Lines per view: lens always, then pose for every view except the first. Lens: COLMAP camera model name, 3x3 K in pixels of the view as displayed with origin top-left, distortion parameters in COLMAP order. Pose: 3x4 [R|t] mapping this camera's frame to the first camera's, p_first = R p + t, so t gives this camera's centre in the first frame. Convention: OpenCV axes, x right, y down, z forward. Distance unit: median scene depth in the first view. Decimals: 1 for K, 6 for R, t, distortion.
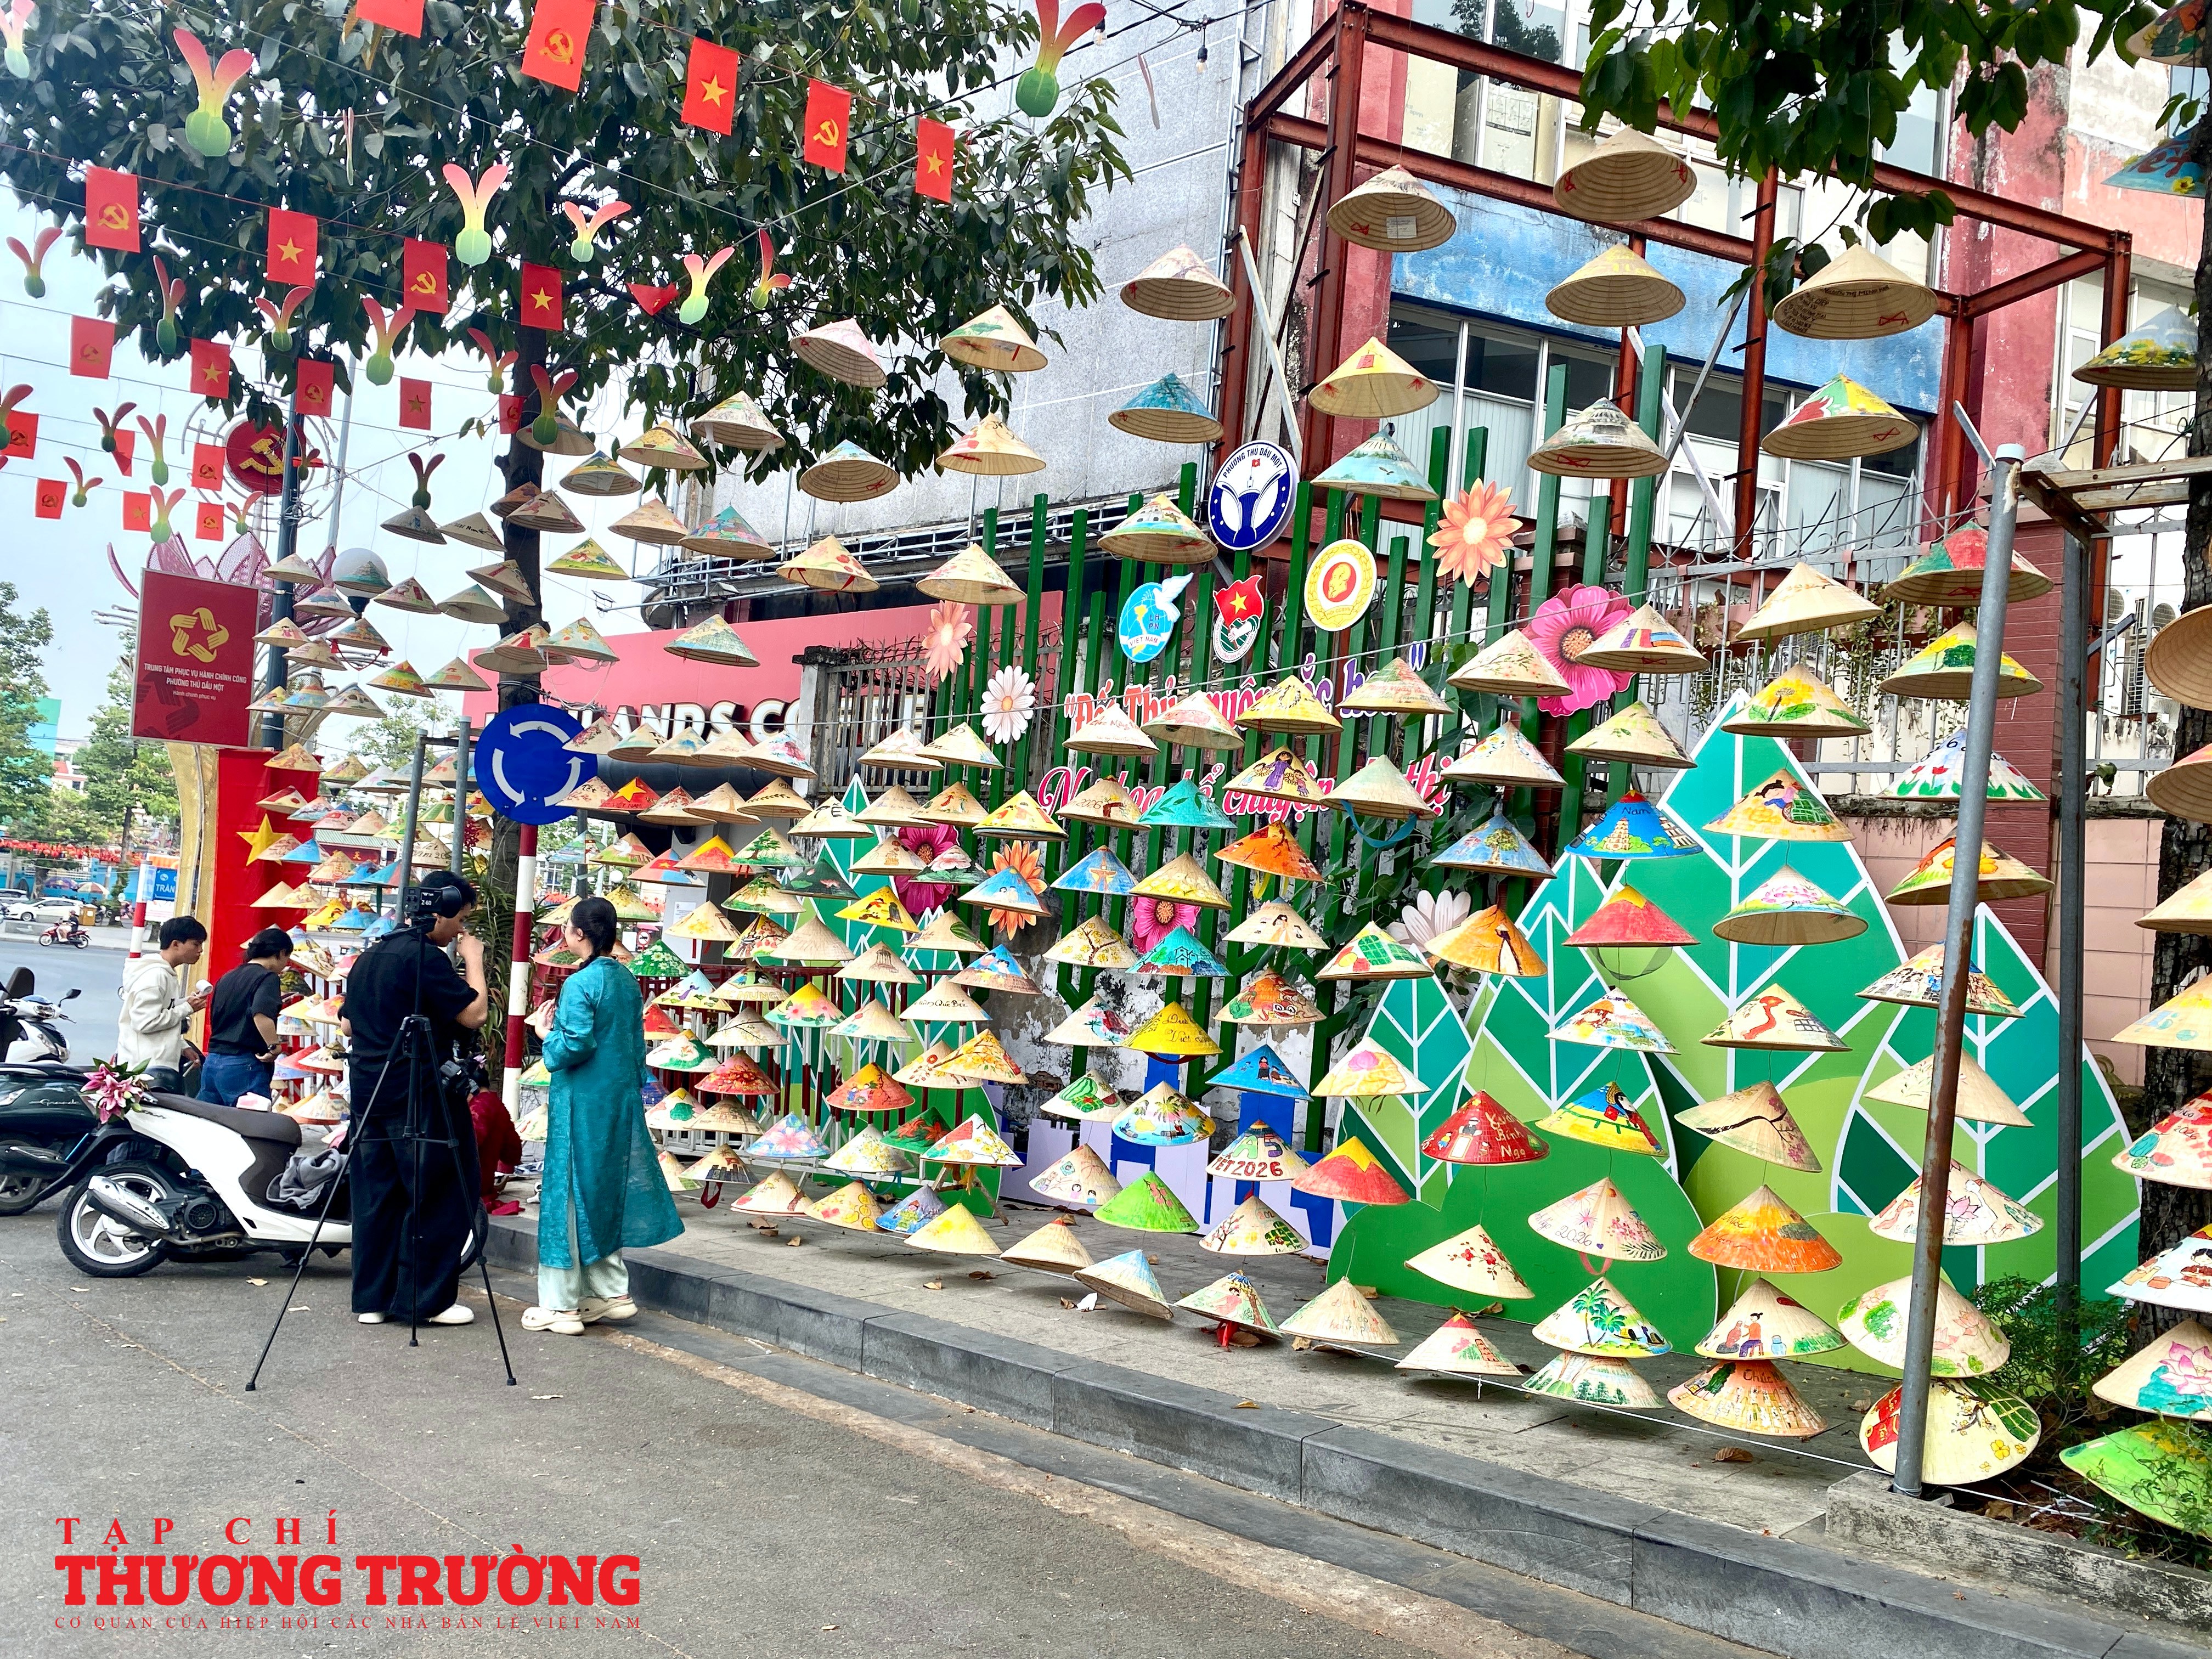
lens RADIAL K [[1704.3, 0, 1099.4], [0, 1704.3, 830.9], [0, 0, 1]] dist [0.010357, 0.000027]
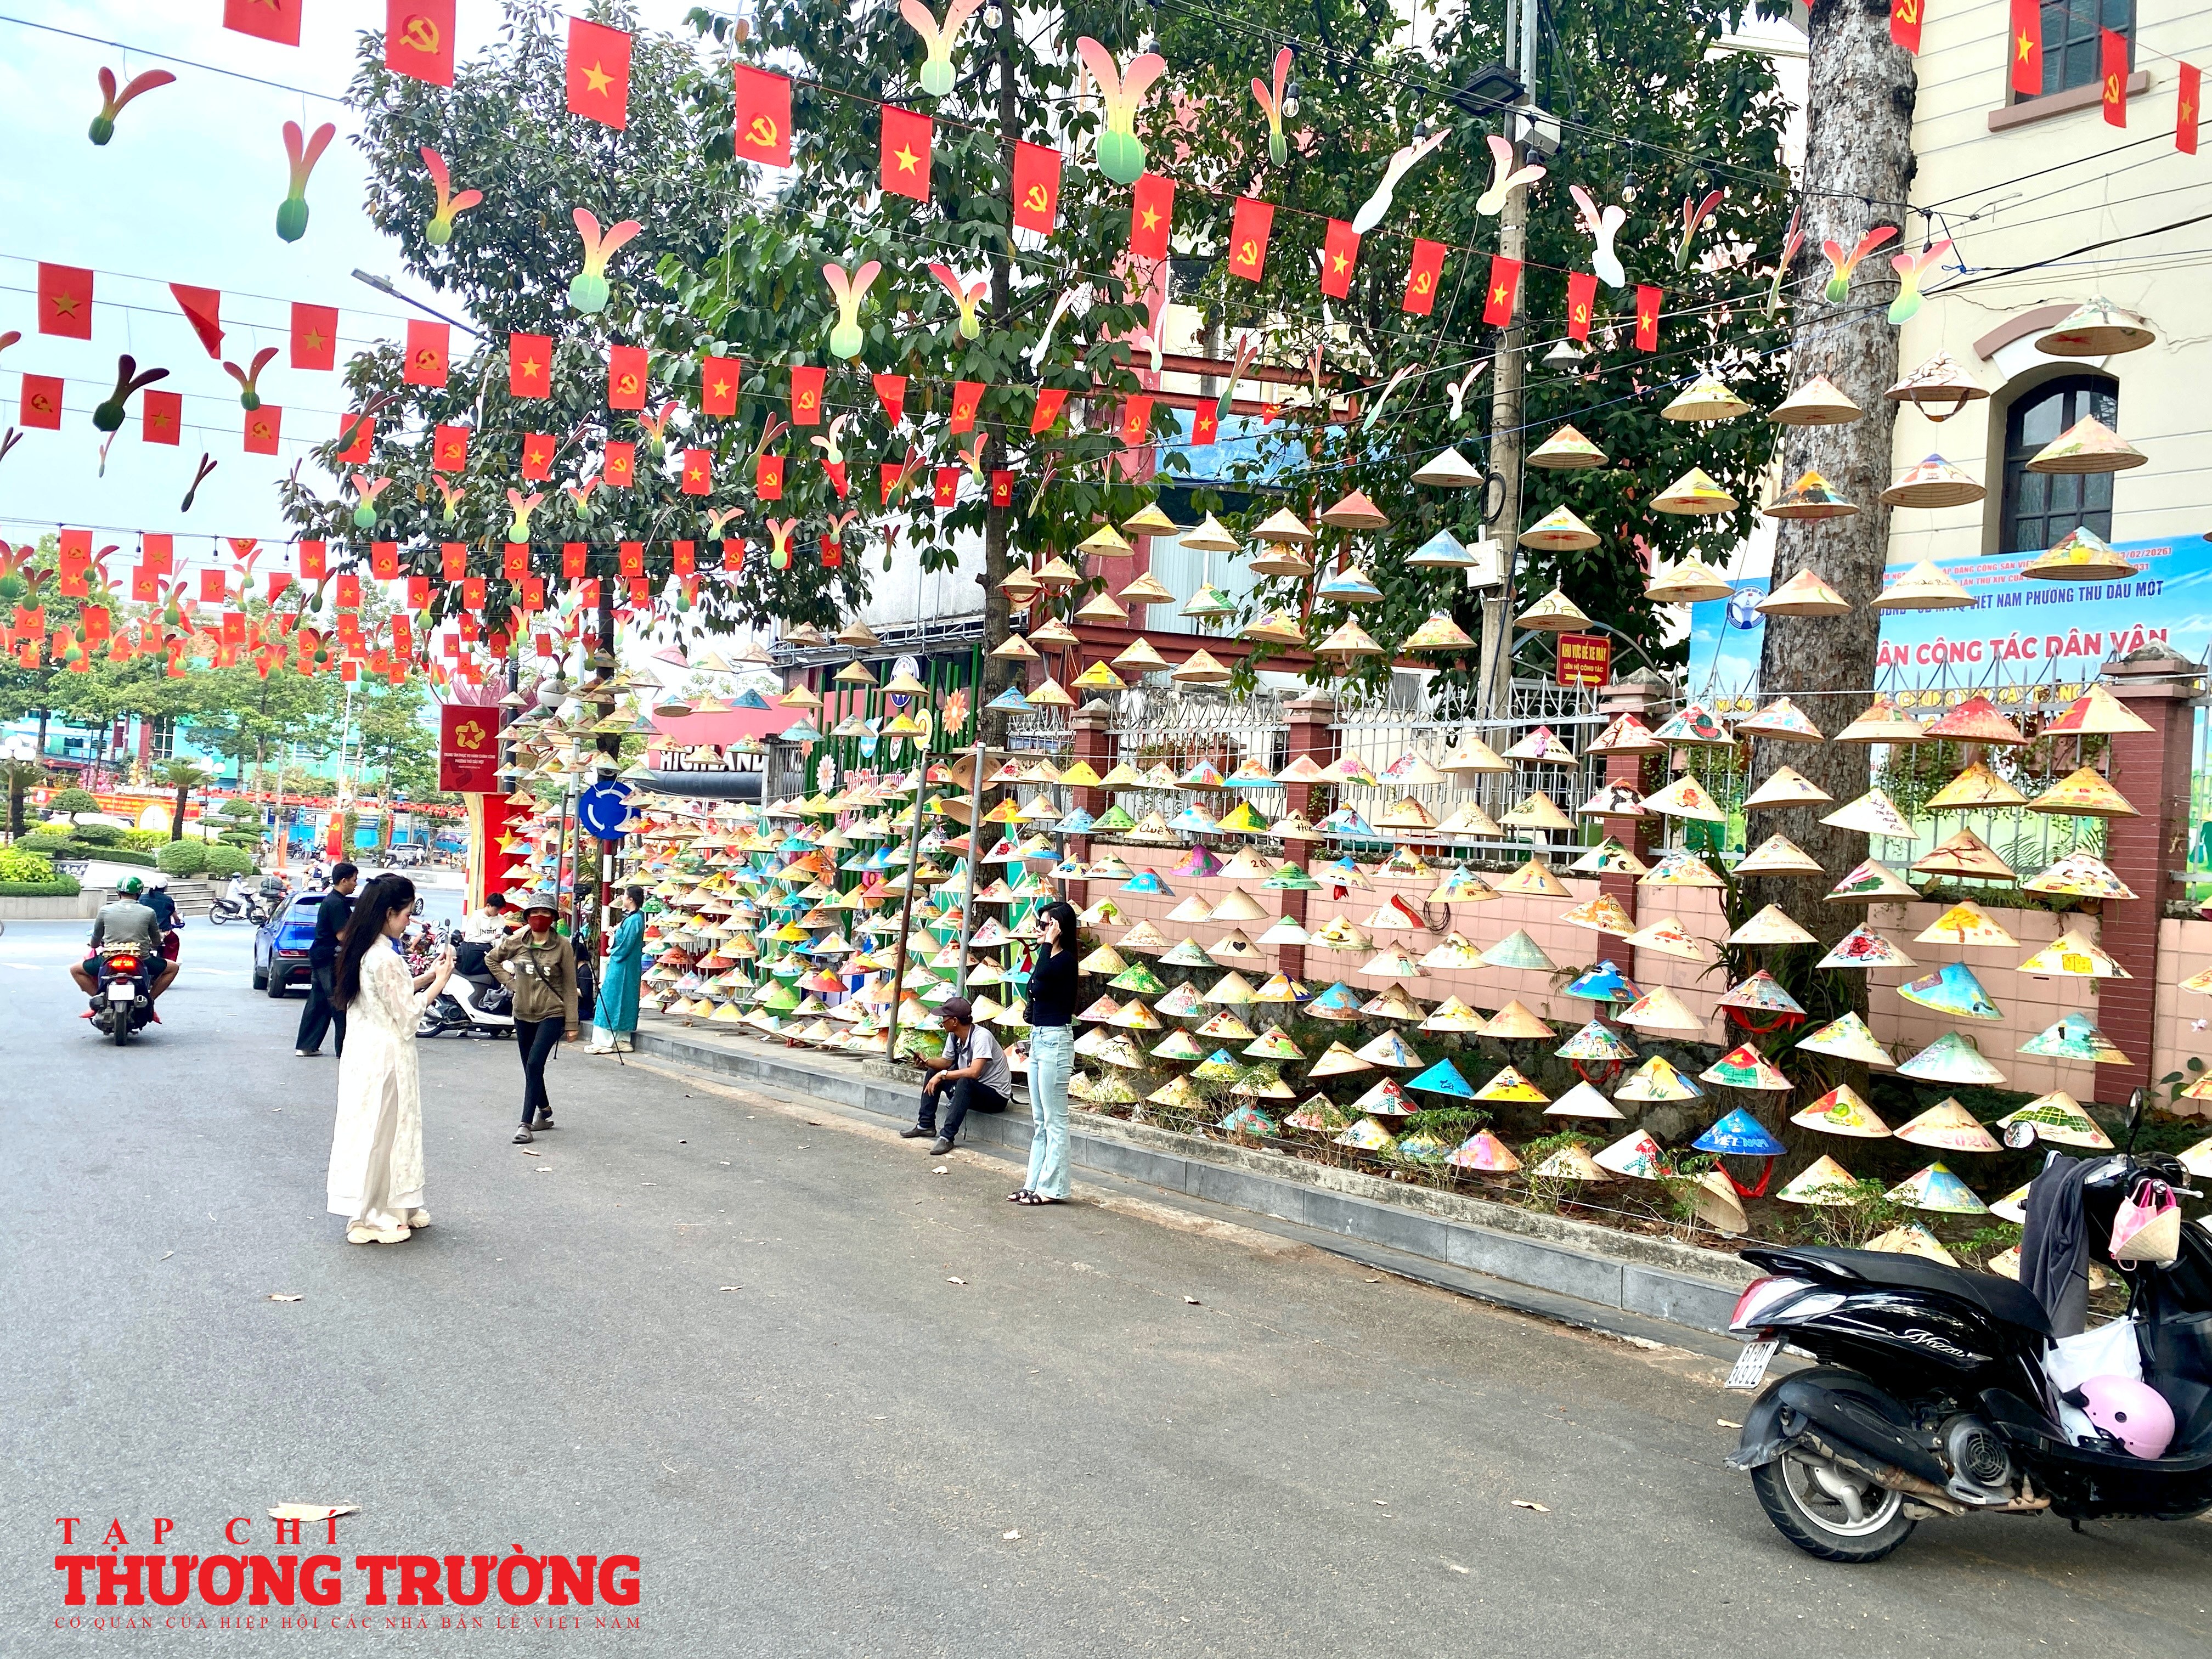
lens RADIAL K [[1704.3, 0, 1111.2], [0, 1704.3, 828.9], [0, 0, 1]] dist [0.010357, 0.000027]
pose [[0.982910, -0.026436, -0.182181, 0.647032], [0.034958, 0.998432, 0.043725, -0.086278], [0.180739, -0.049347, 0.982292, -0.927334]]
